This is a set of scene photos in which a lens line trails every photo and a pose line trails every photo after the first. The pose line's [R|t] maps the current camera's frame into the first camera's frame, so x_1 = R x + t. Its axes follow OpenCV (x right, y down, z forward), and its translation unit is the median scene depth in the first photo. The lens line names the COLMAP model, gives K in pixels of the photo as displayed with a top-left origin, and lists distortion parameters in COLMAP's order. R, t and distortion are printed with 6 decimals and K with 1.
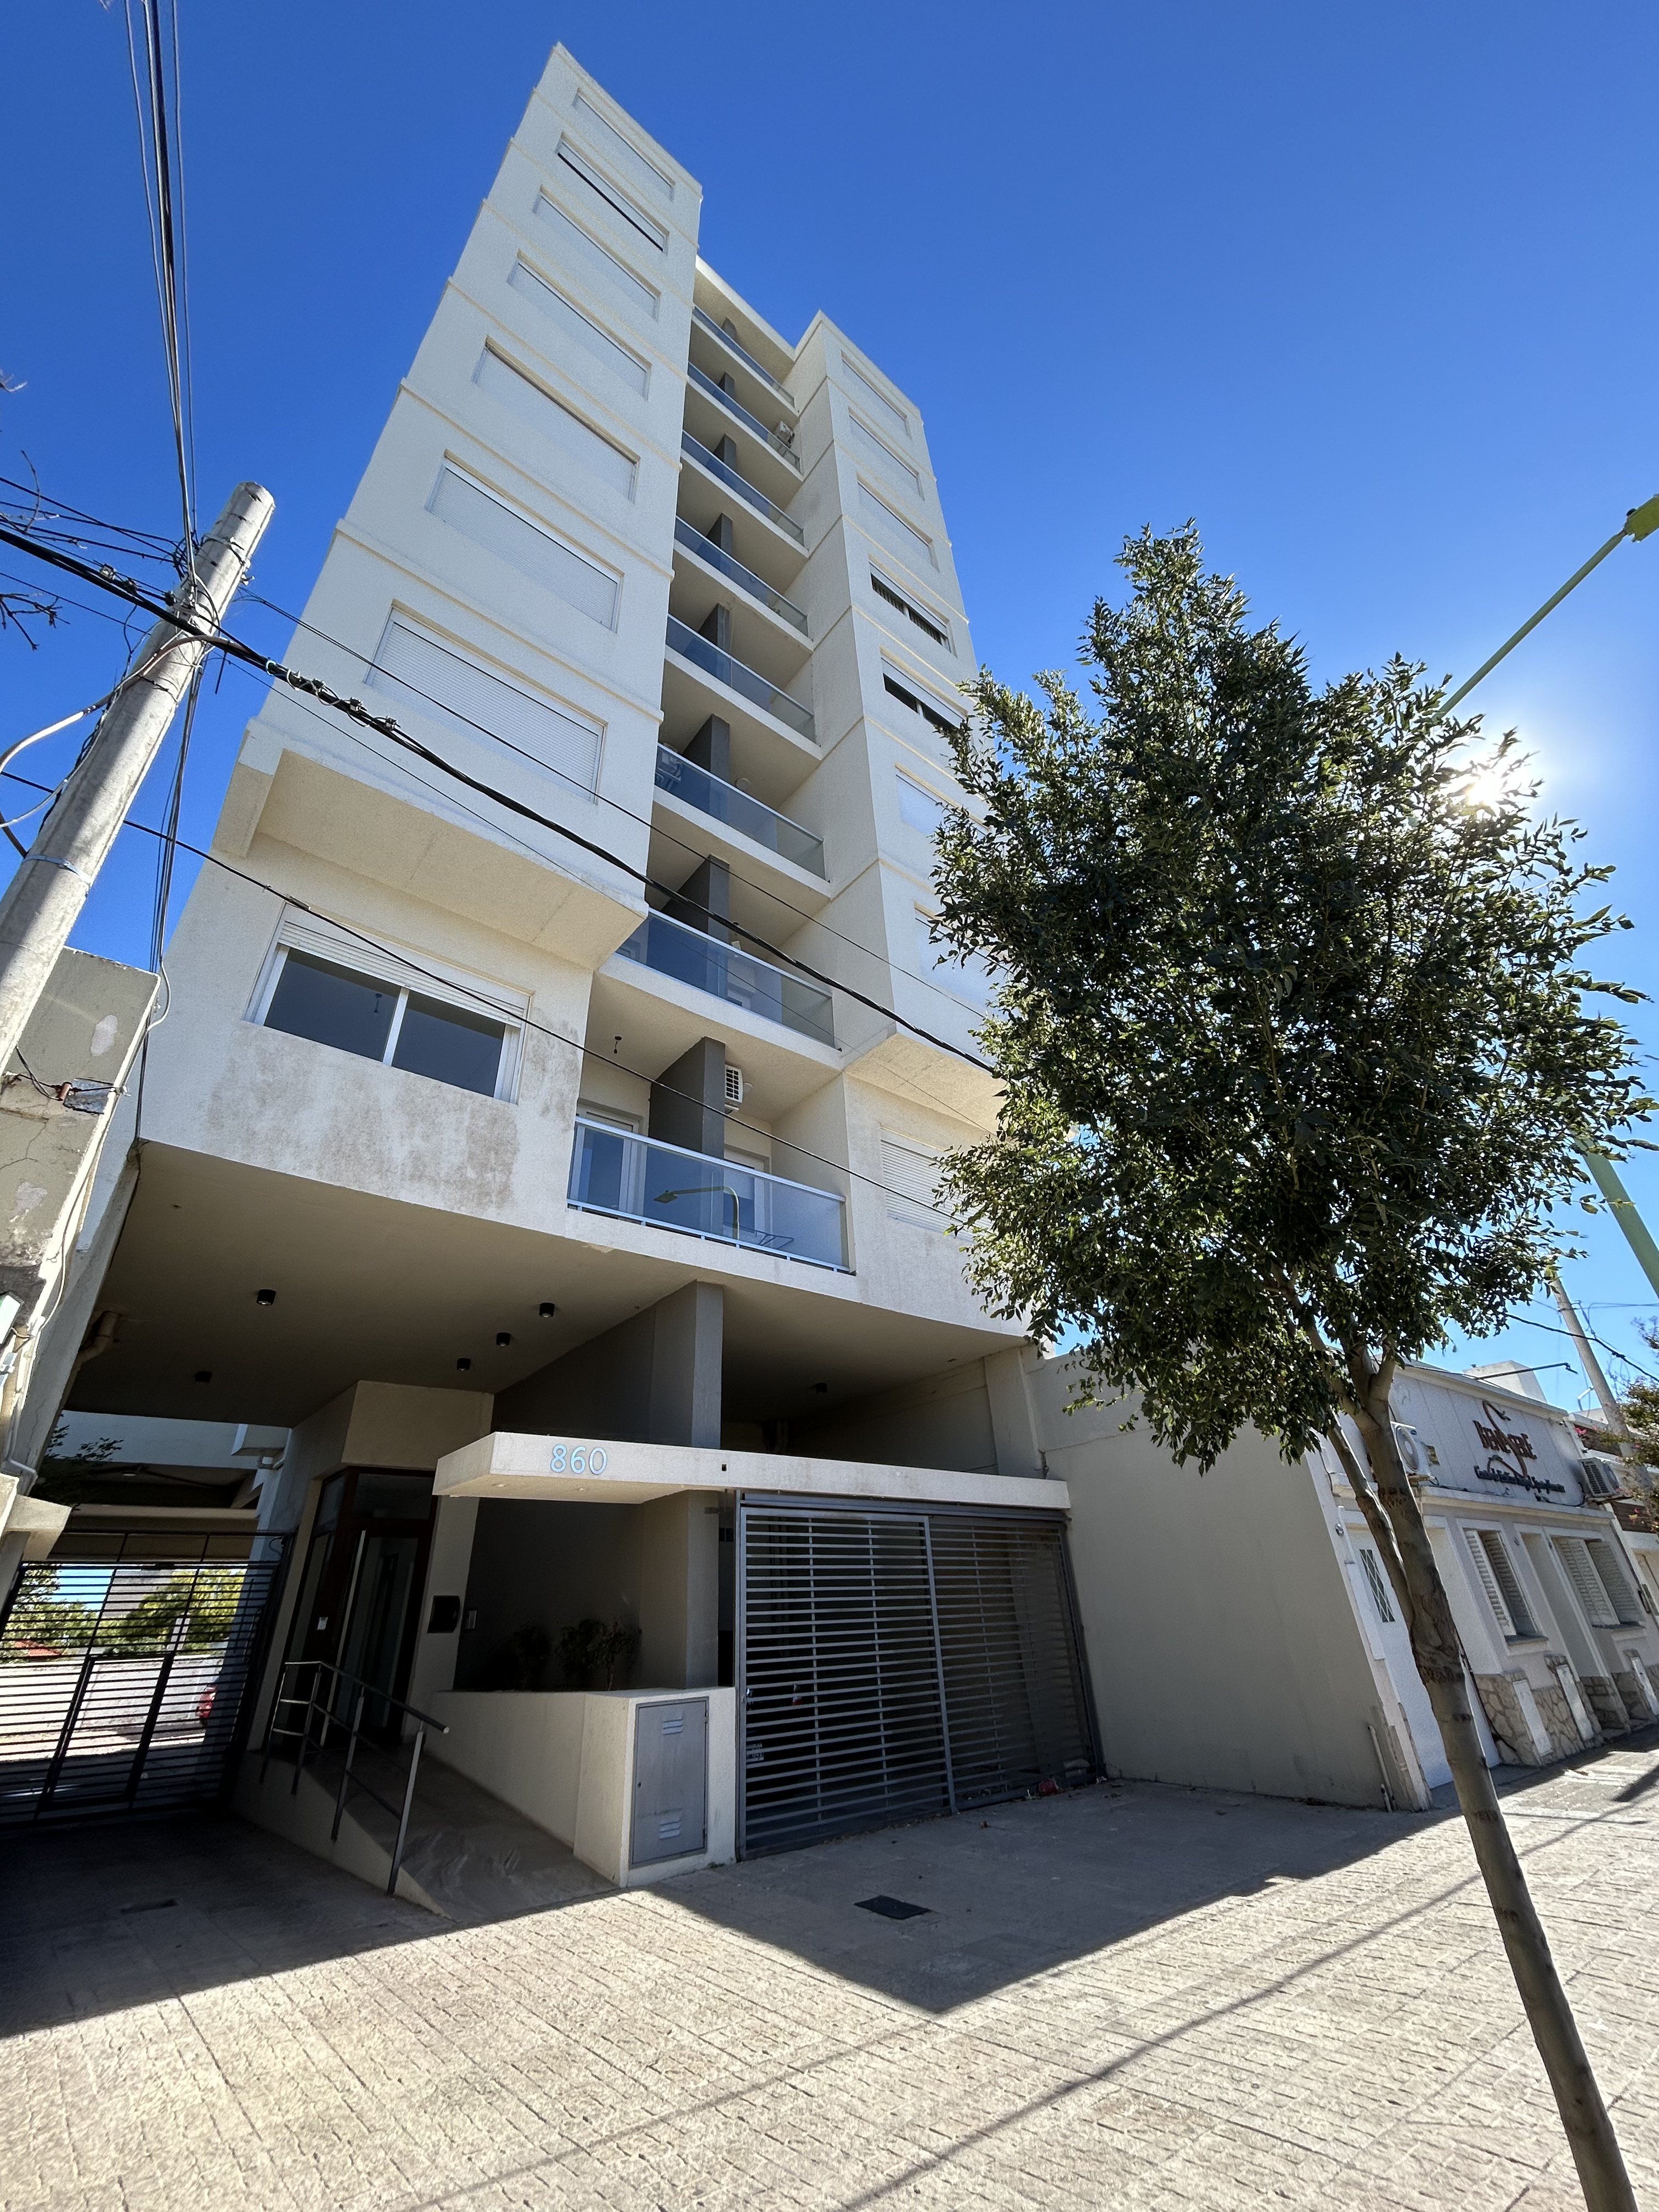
lens RADIAL K [[890.8, 0, 828.9], [0, 890.8, 1093.7], [0, 0, 1]] dist [-0.004391, 0.001470]
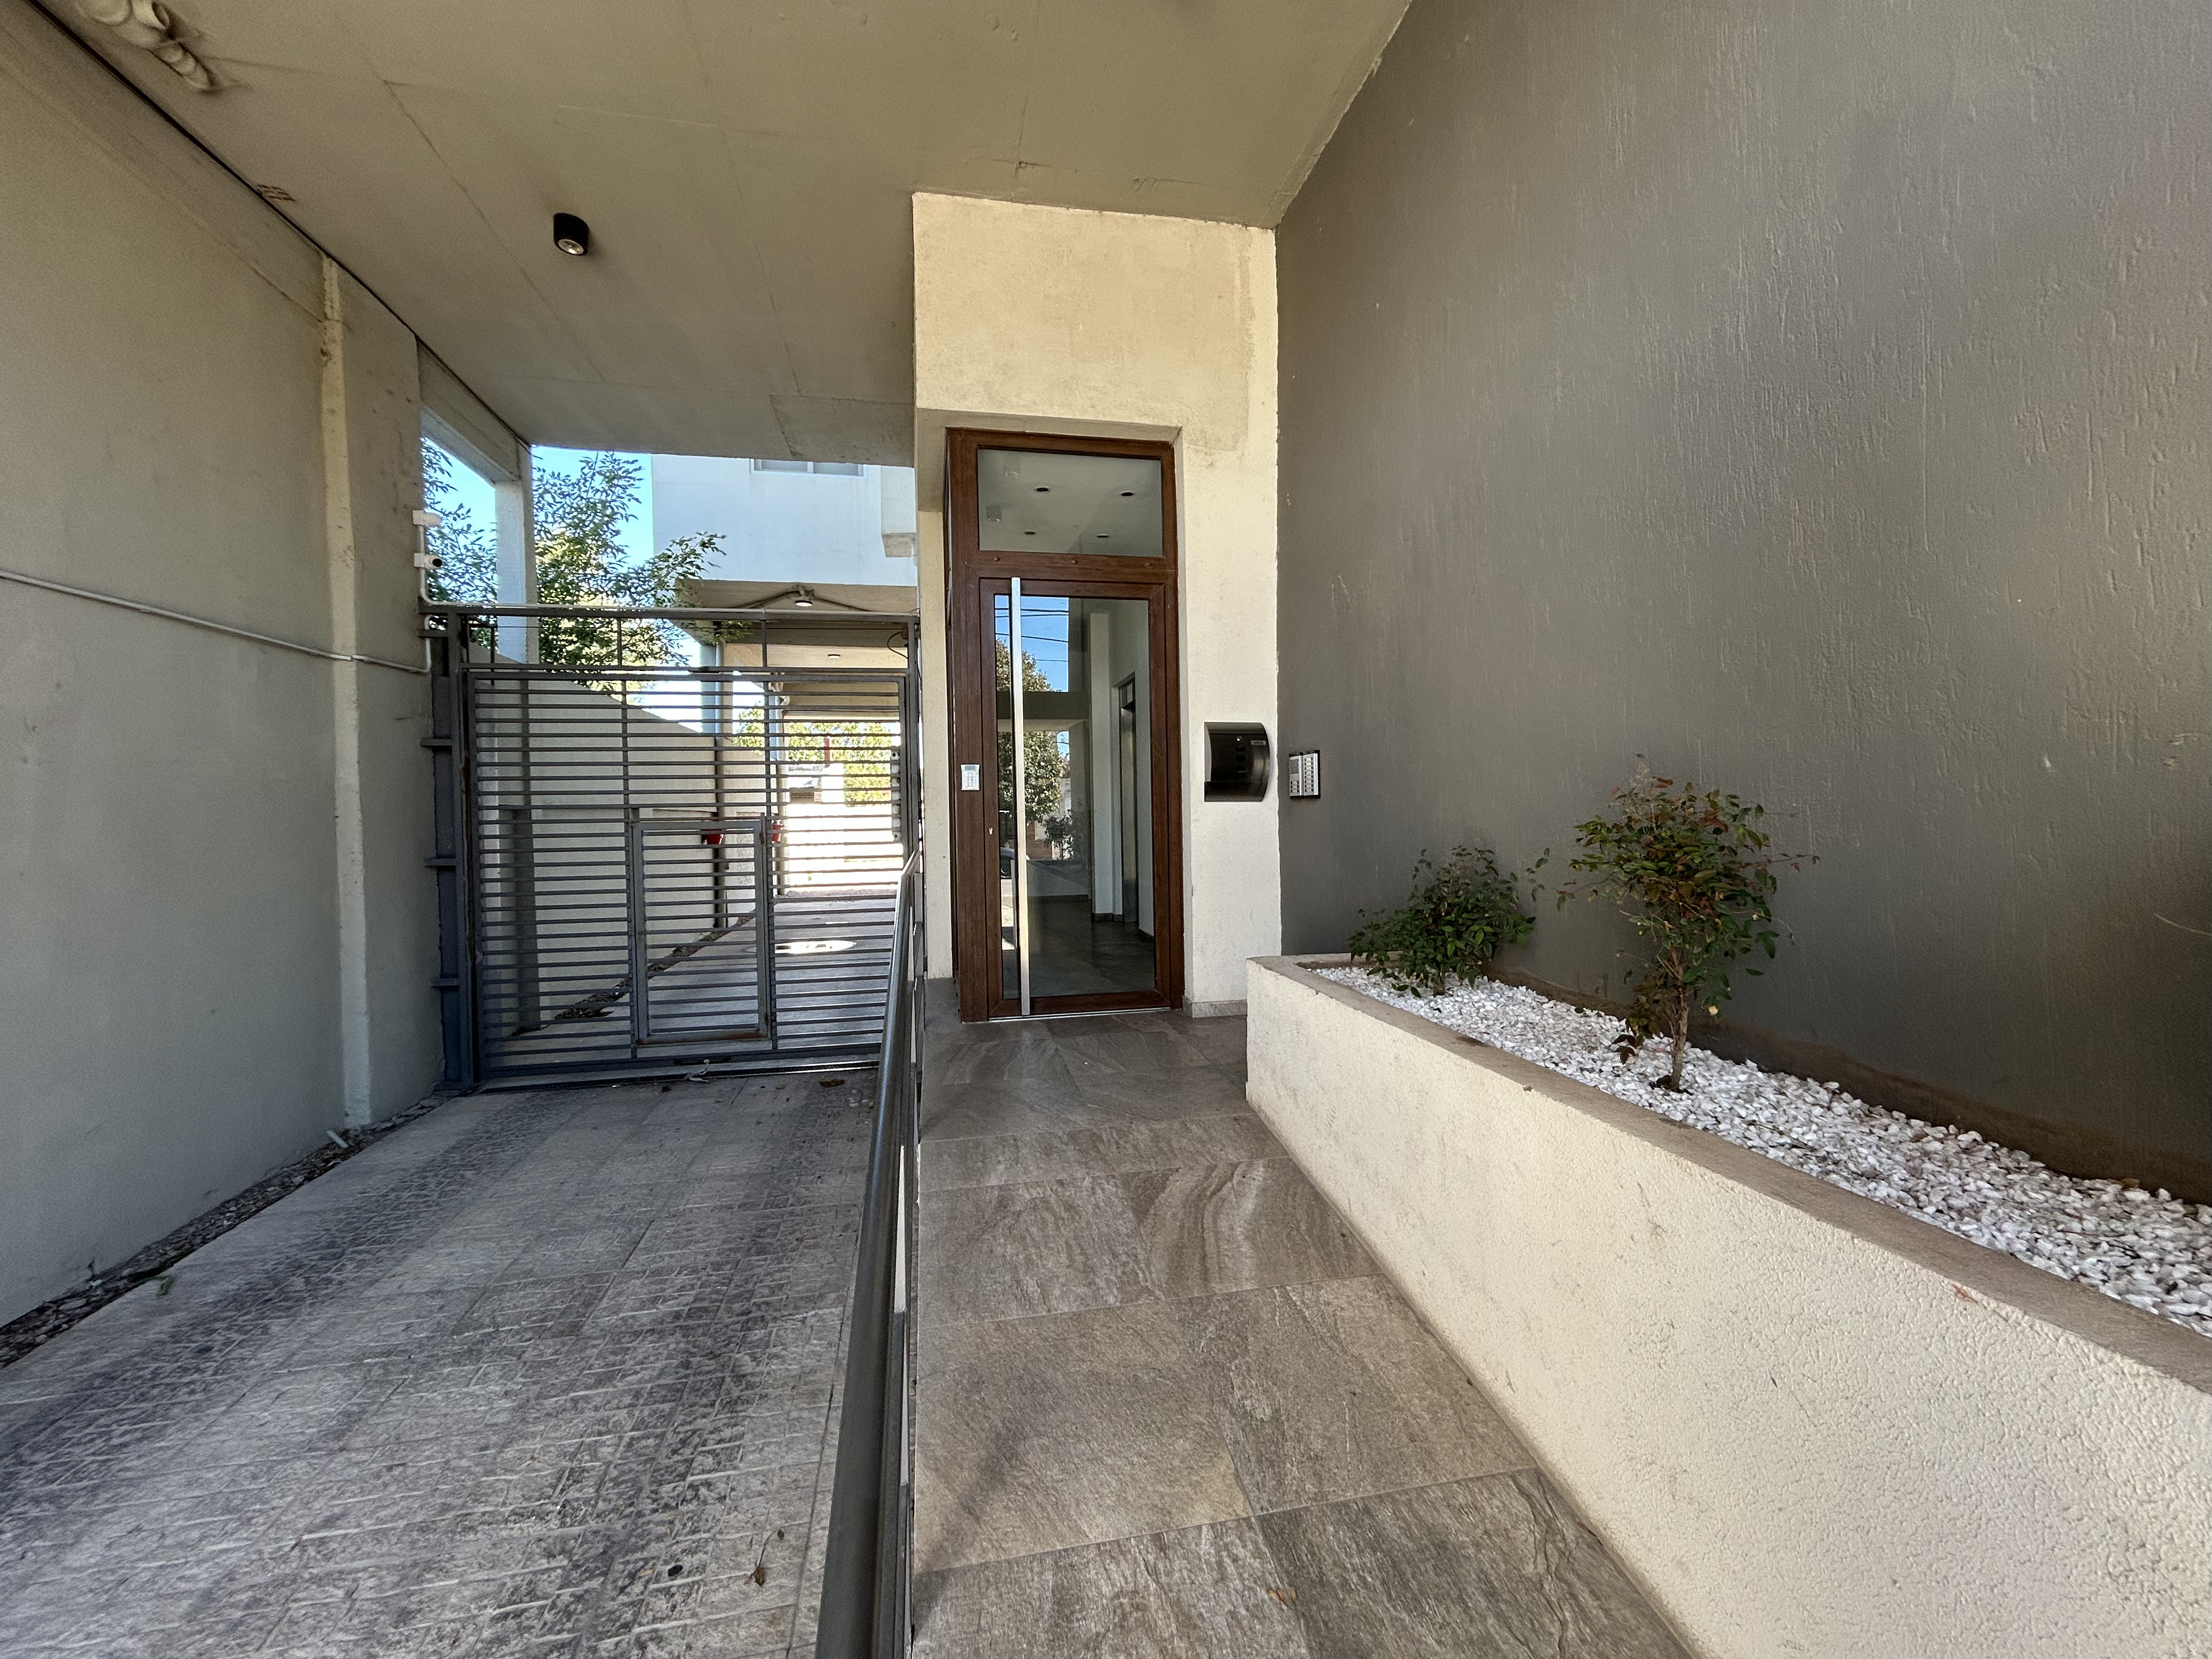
lens RADIAL K [[890.8, 0, 1103.3], [0, 890.8, 823.9], [0, 0, 1]] dist [-0.004391, 0.001470]
pose [[0.882857, 0.039083, -0.468012, -0.289110], [0.224255, 0.840500, 0.493223, 0.386136], [0.412641, -0.540400, 0.733277, 0.646995]]
